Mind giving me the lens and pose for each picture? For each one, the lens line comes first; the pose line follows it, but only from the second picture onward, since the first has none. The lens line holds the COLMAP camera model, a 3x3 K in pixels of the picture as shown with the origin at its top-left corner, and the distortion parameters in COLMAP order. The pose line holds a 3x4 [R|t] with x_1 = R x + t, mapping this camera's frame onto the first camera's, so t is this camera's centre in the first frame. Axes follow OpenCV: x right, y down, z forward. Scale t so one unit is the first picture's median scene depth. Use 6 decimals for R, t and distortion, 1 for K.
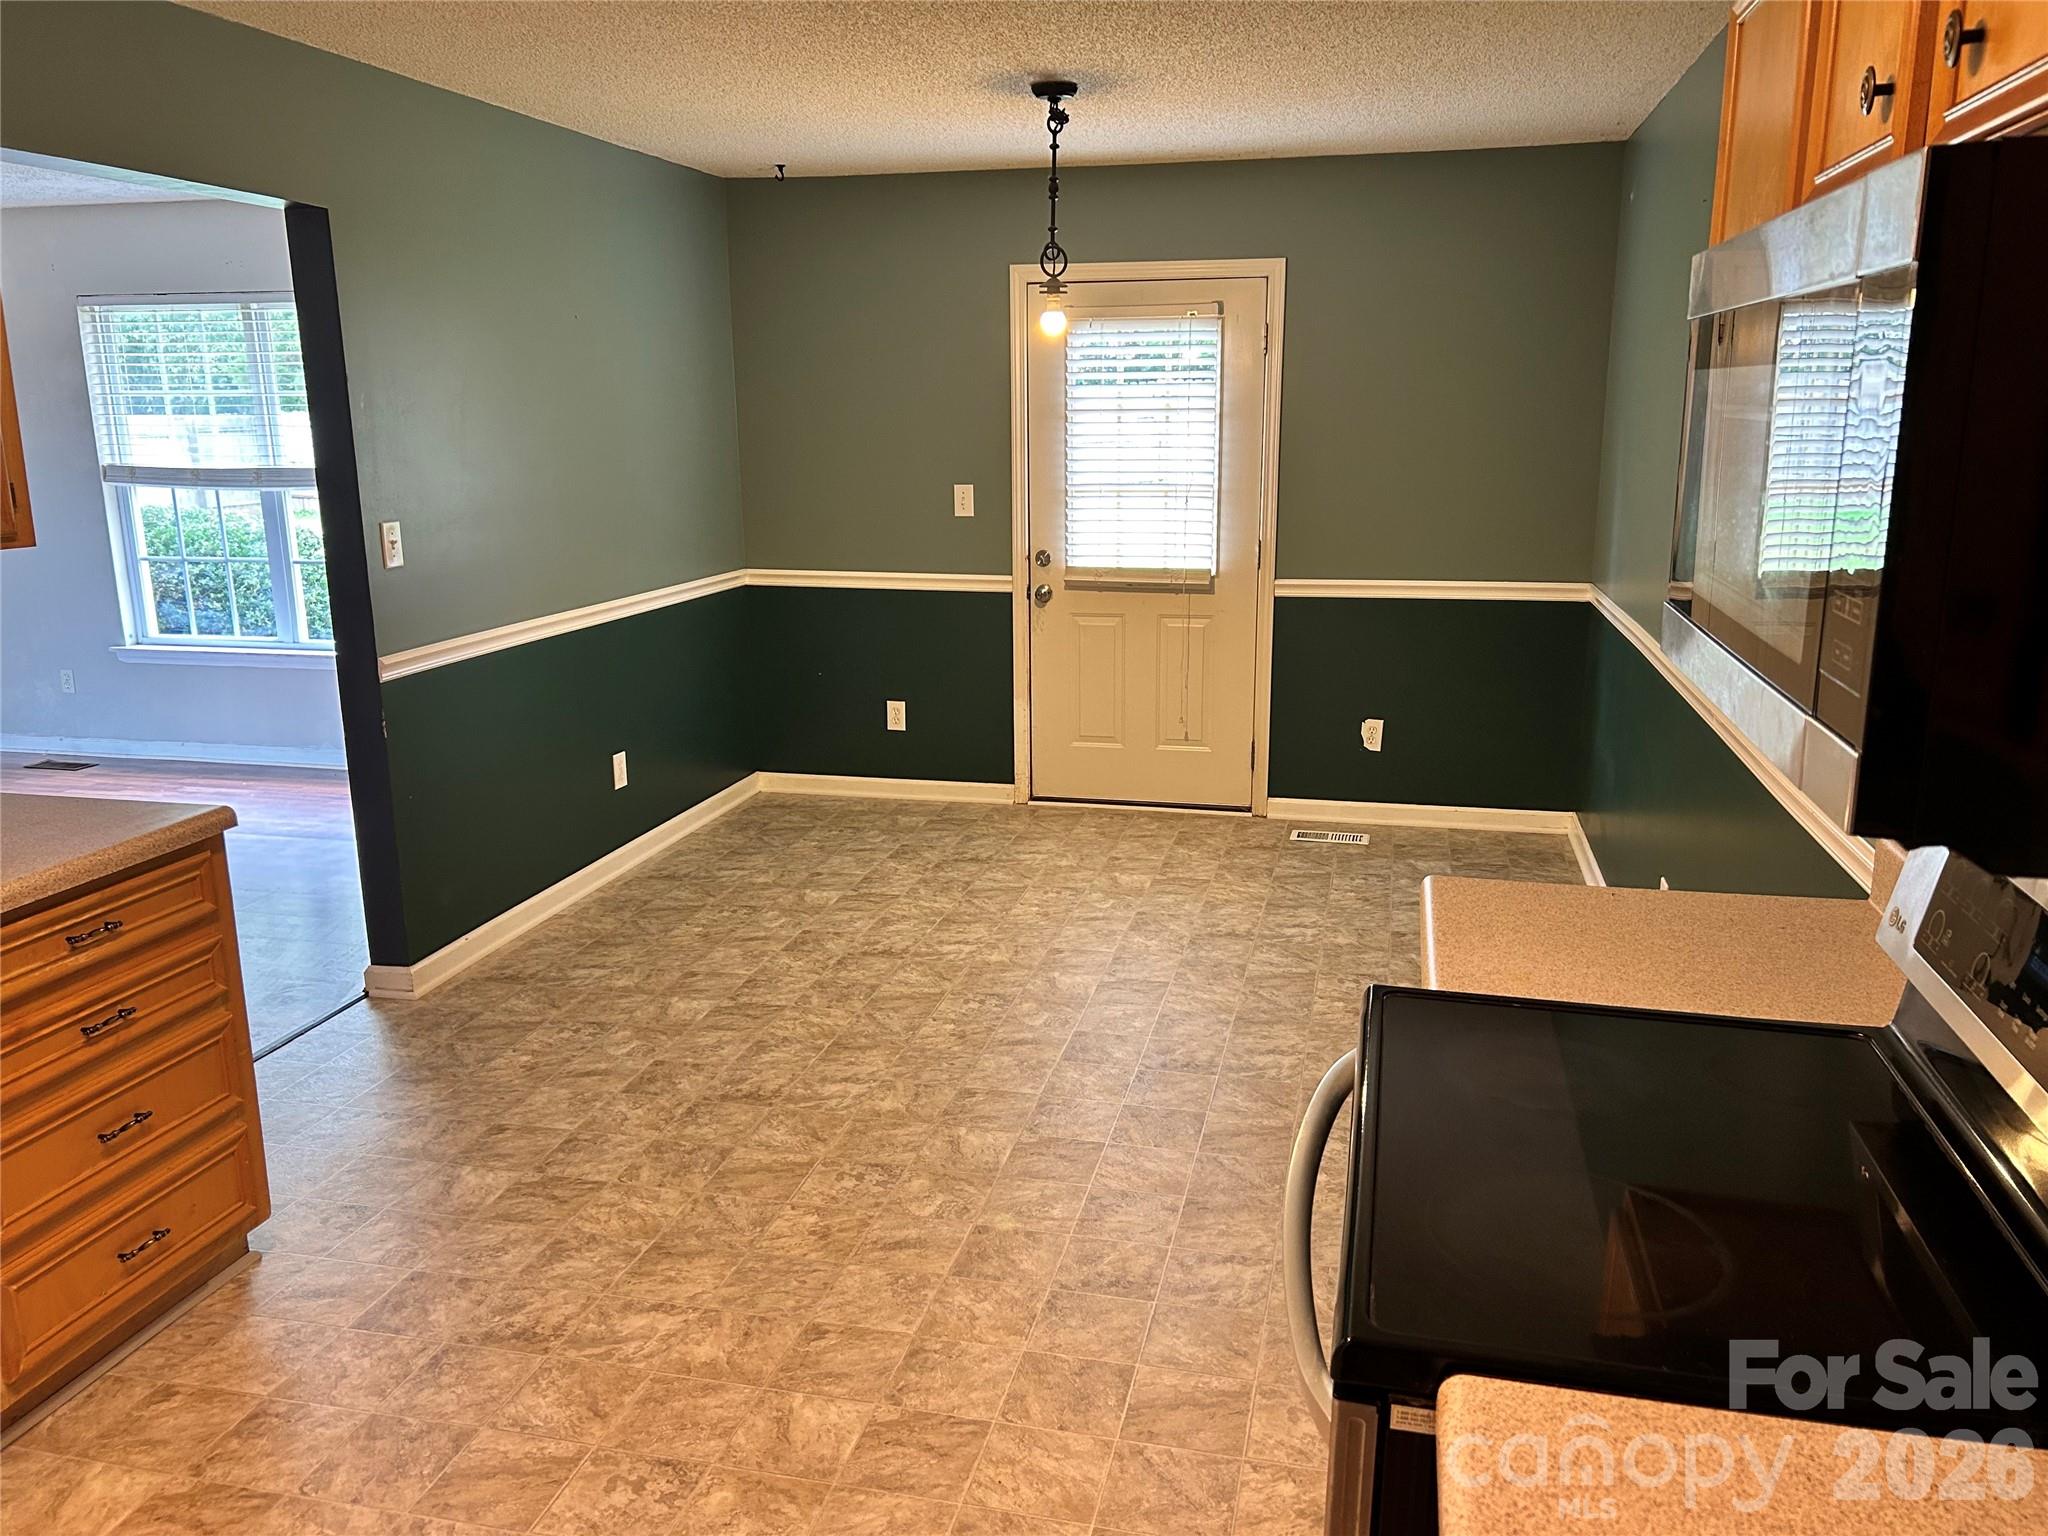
lens RADIAL K [[1568.5, 0, 1021.9], [0, 1568.5, 777.1], [0, 0, 1]] dist [0.070331, -0.070337]
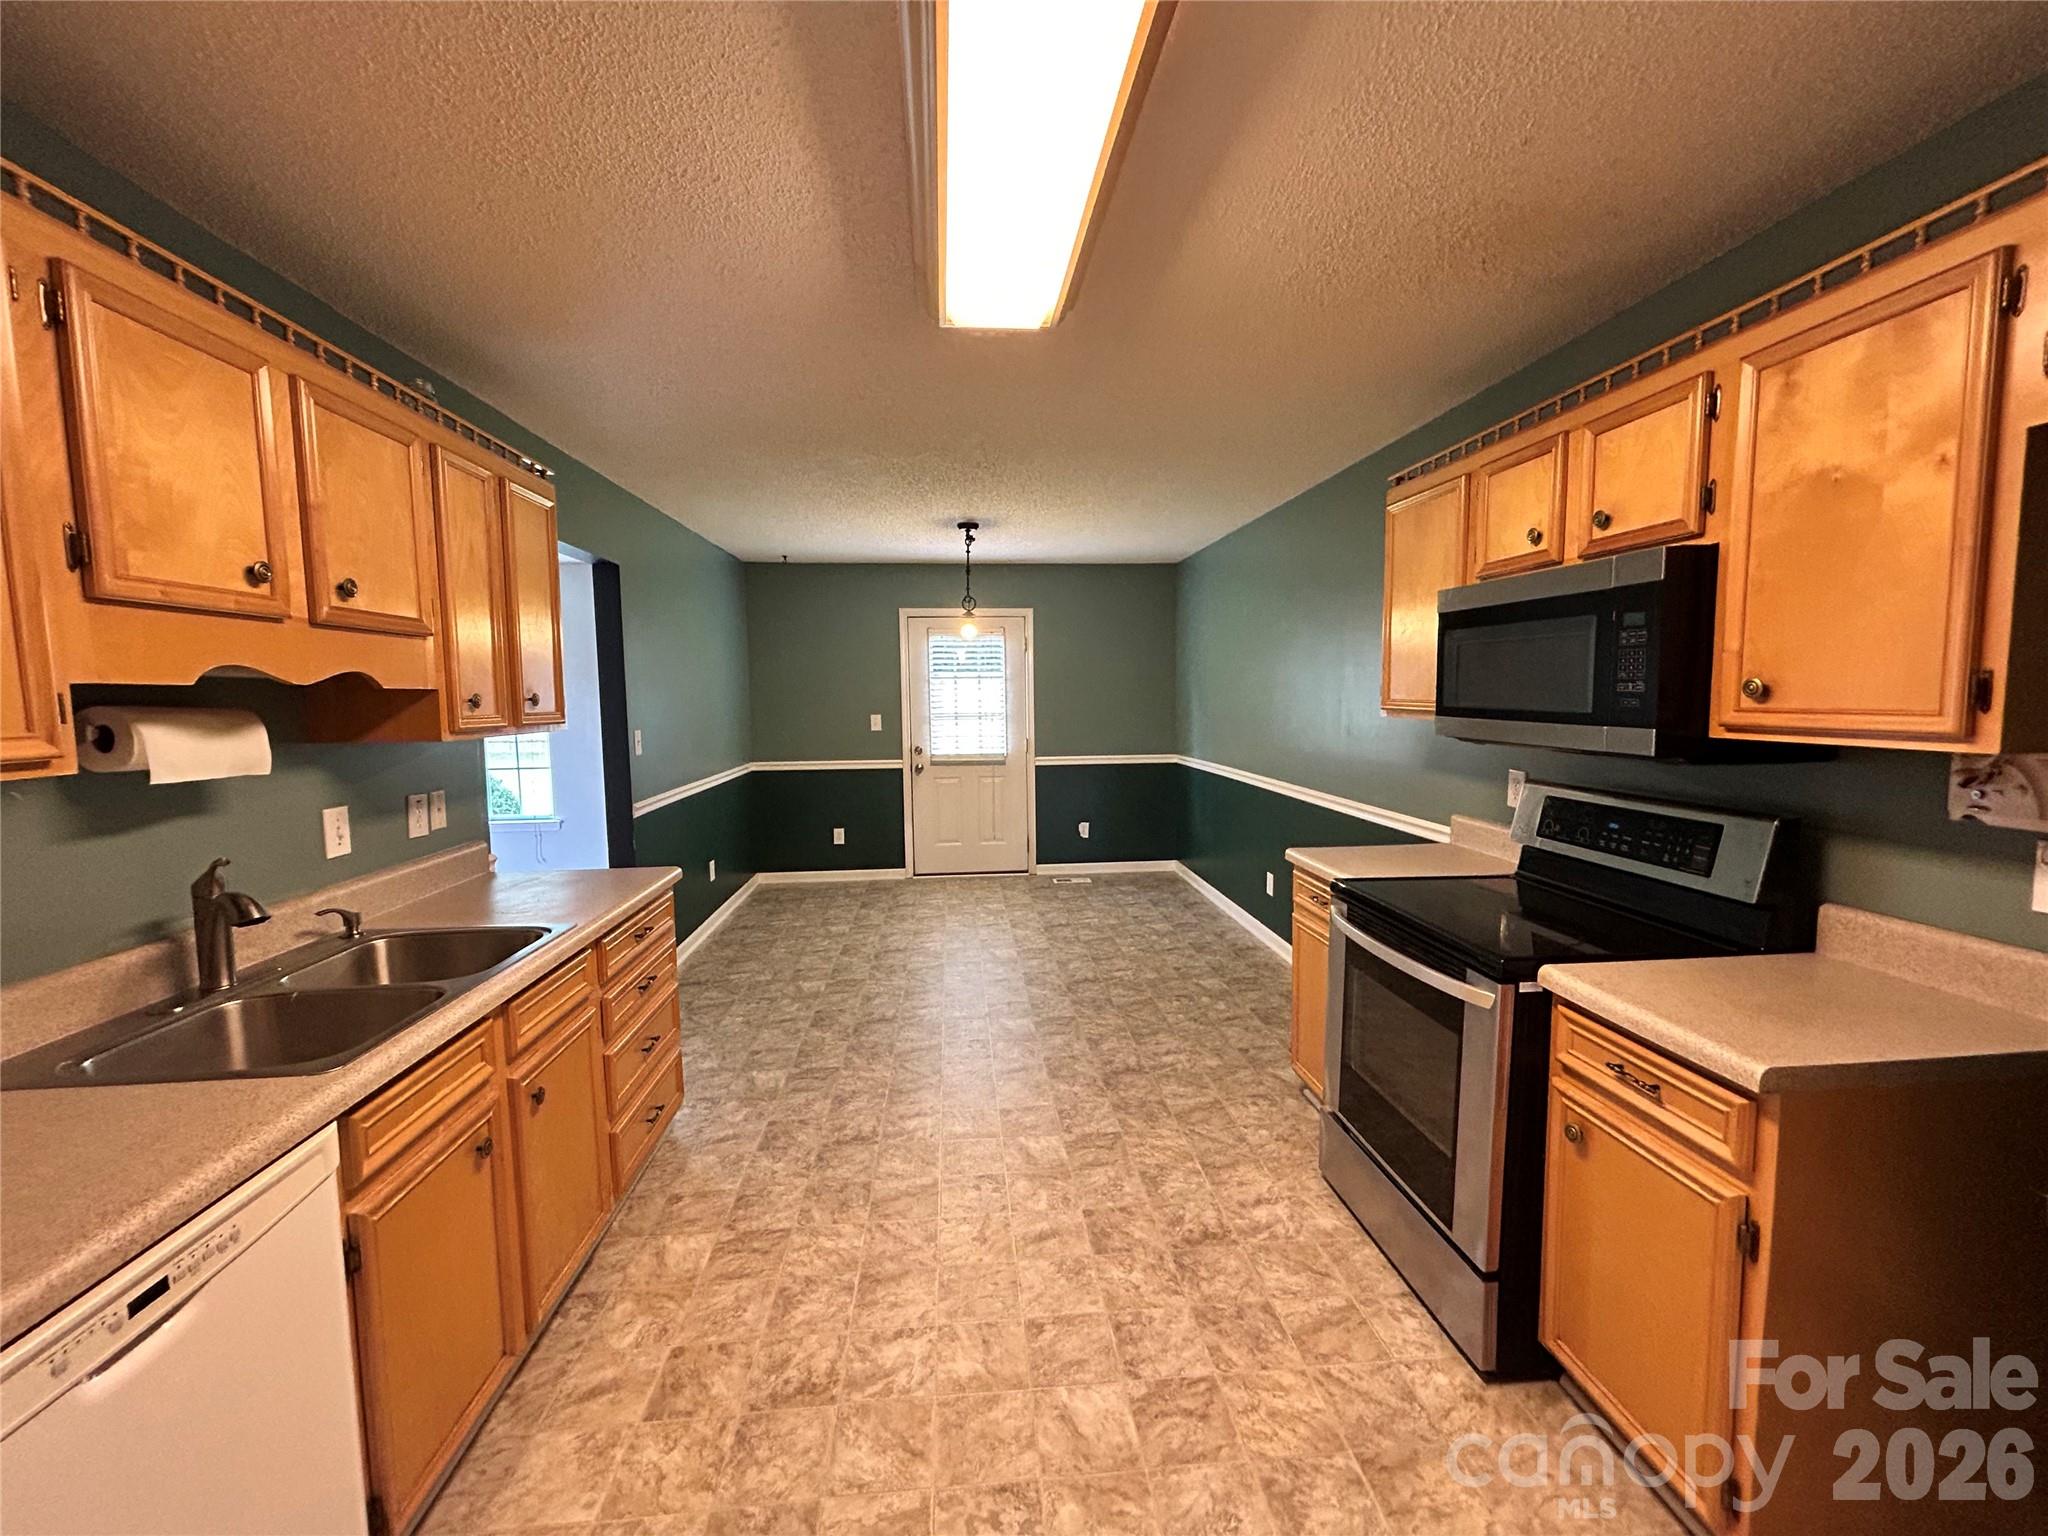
lens RADIAL K [[832.8, 0, 1024.0], [0, 832.8, 768.0], [0, 0, 1]] dist [-0.001063, -0.000081]
pose [[0.947977, -0.034241, 0.316492, -0.267376], [0.079442, 0.988189, -0.131040, 0.040910], [-0.308267, 0.149365, 0.939501, -0.029111]]
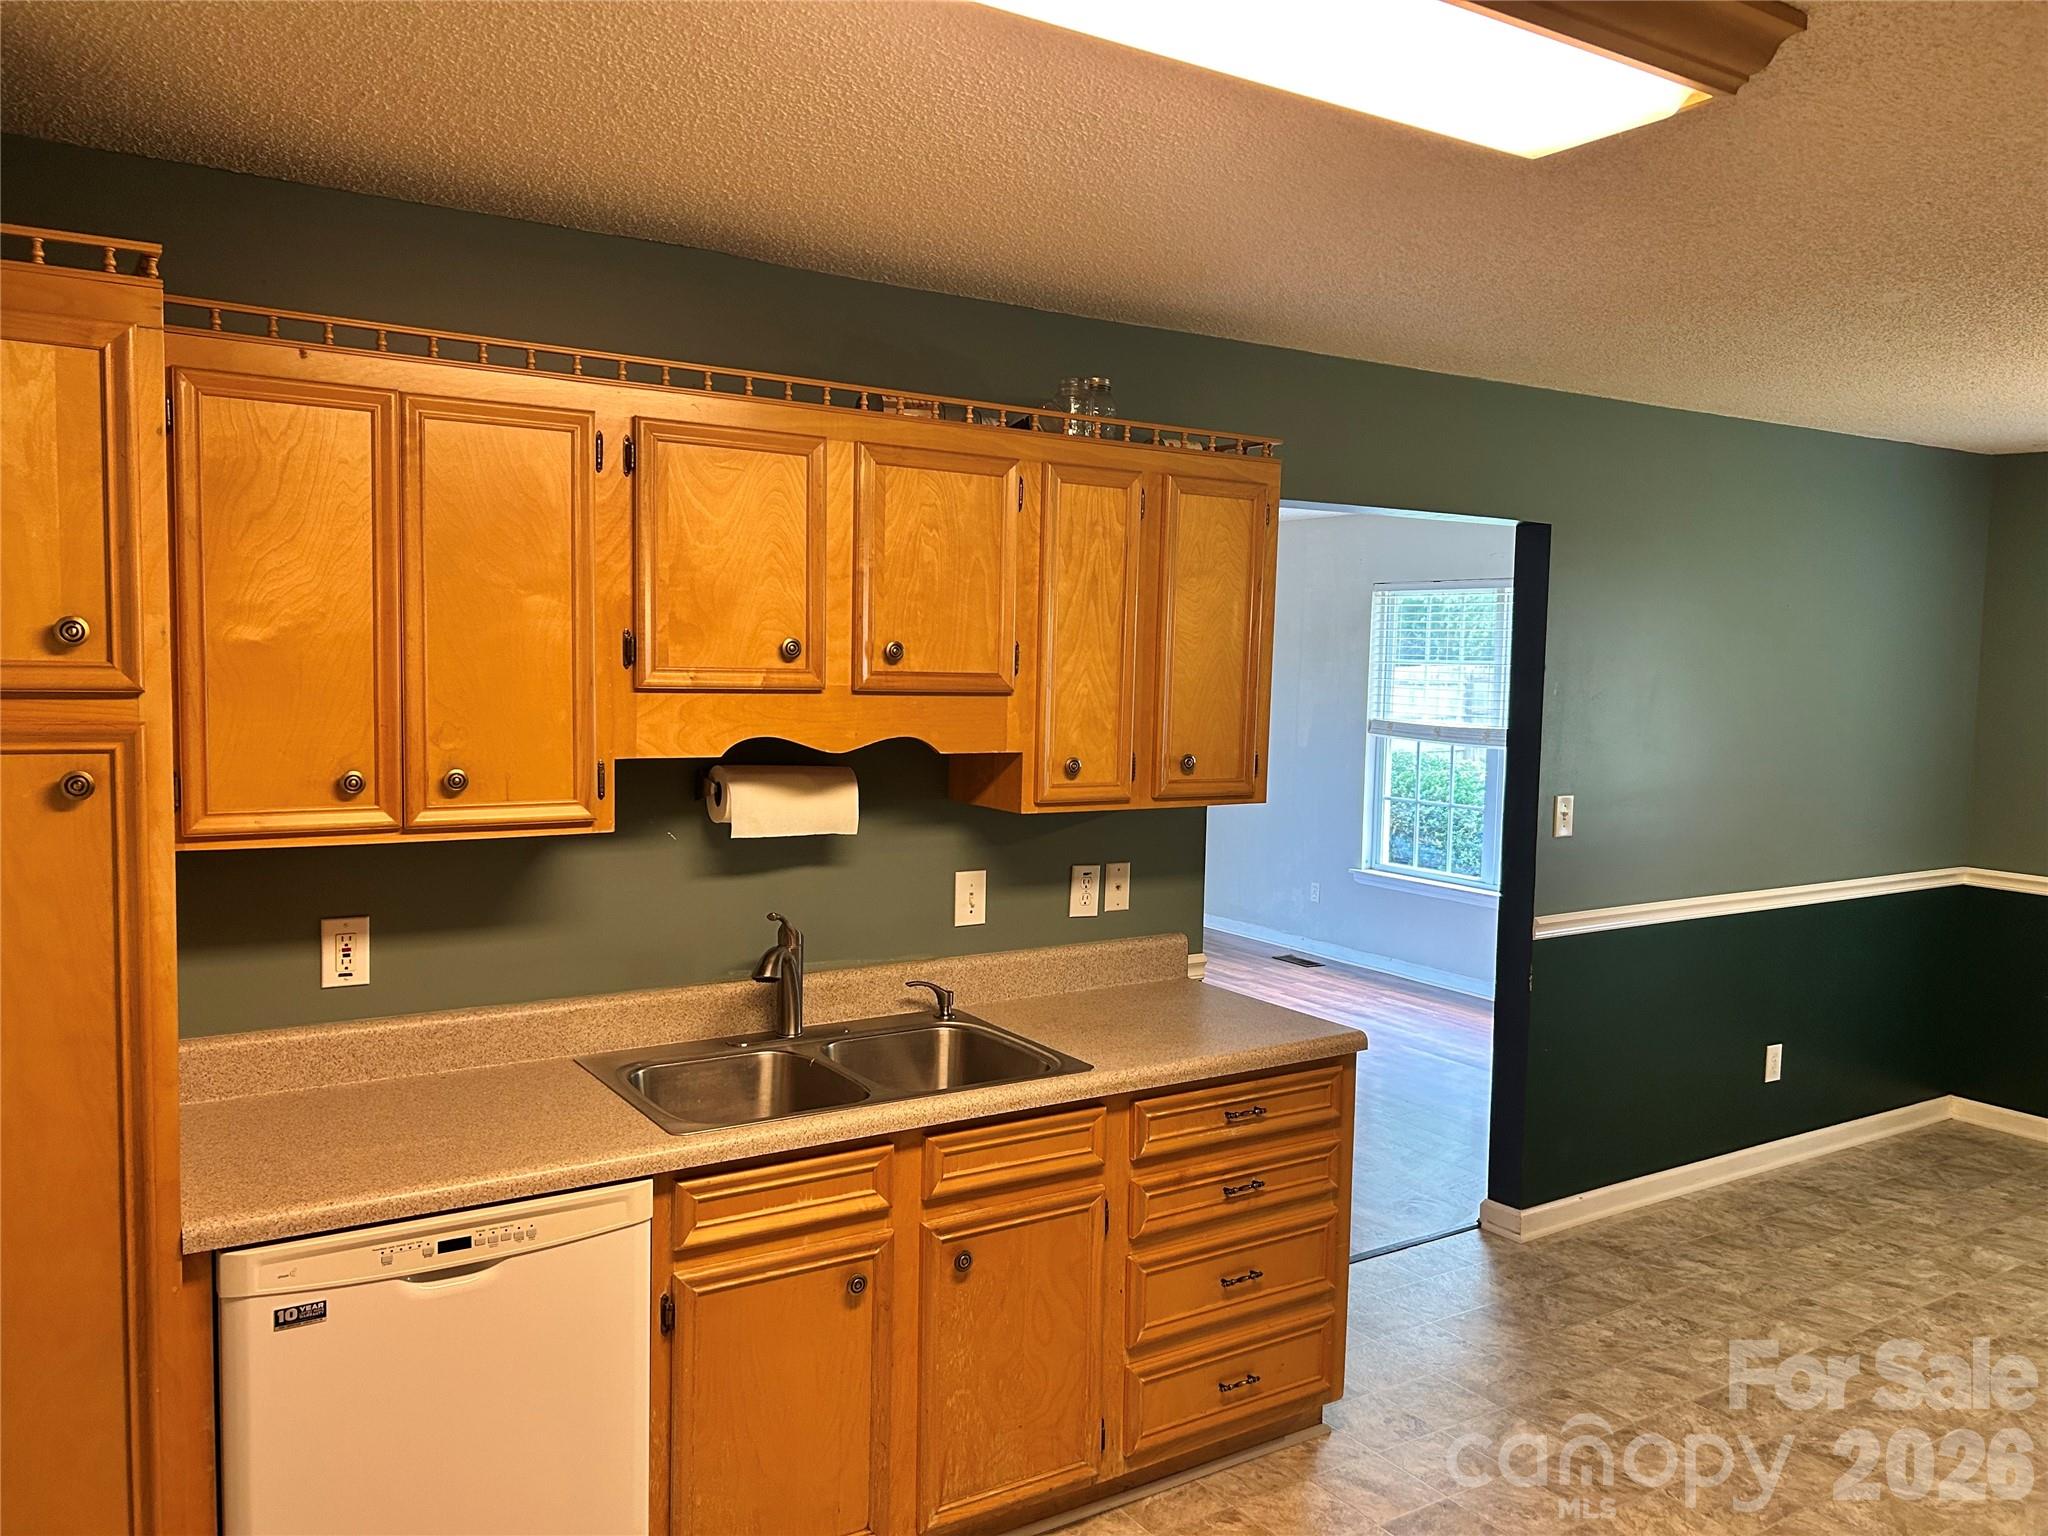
lens RADIAL K [[1555.9, 0, 1024.0], [0, 1555.9, 768.0], [0, 0, 1]] dist [0.034687, -0.031515]
pose [[0.728221, 0.078522, -0.680829, 0.058042], [-0.185632, 0.978879, -0.085656, -0.017332], [0.659723, 0.188760, 0.727416, -0.030134]]
